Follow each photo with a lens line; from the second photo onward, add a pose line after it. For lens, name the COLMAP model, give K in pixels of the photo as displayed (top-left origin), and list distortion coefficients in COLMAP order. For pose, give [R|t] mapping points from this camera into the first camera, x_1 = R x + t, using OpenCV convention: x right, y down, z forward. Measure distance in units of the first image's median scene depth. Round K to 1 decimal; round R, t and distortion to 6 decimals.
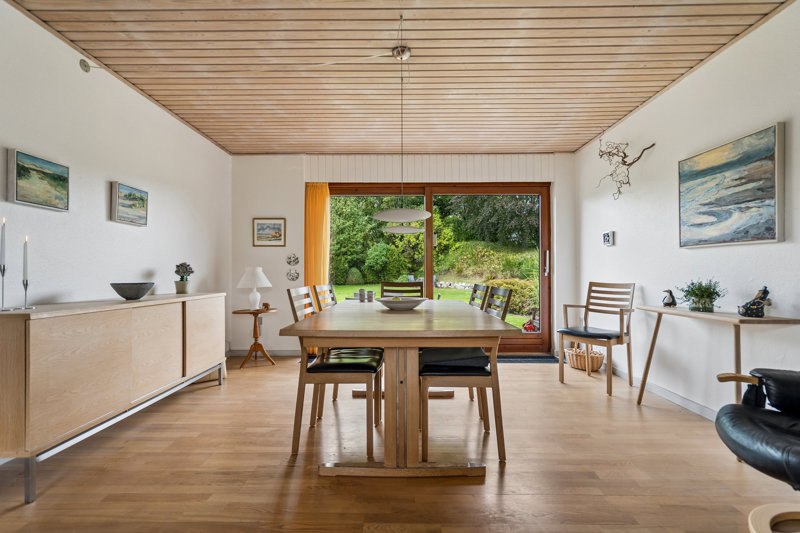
lens RADIAL K [[393.6, 0, 396.9], [0, 393.6, 271.0], [0, 0, 1]] dist [-0.001980, 0.001815]
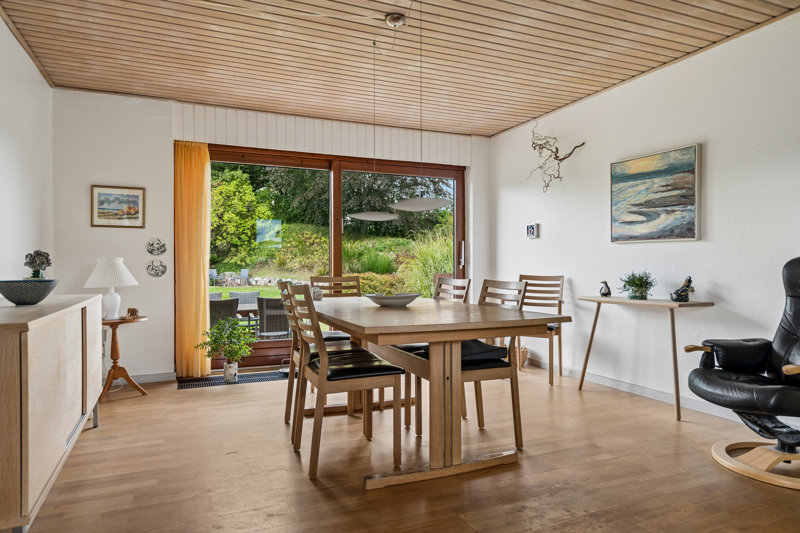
lens RADIAL K [[526.9, 0, 402.8], [0, 526.9, 264.5], [0, 0, 1]] dist [0.004670, -0.000250]
pose [[0.907520, 0.000884, 0.420007, -0.368507], [-0.001982, 0.999996, 0.002177, 0.000094], [-0.420003, -0.002808, 0.907518, -0.075265]]
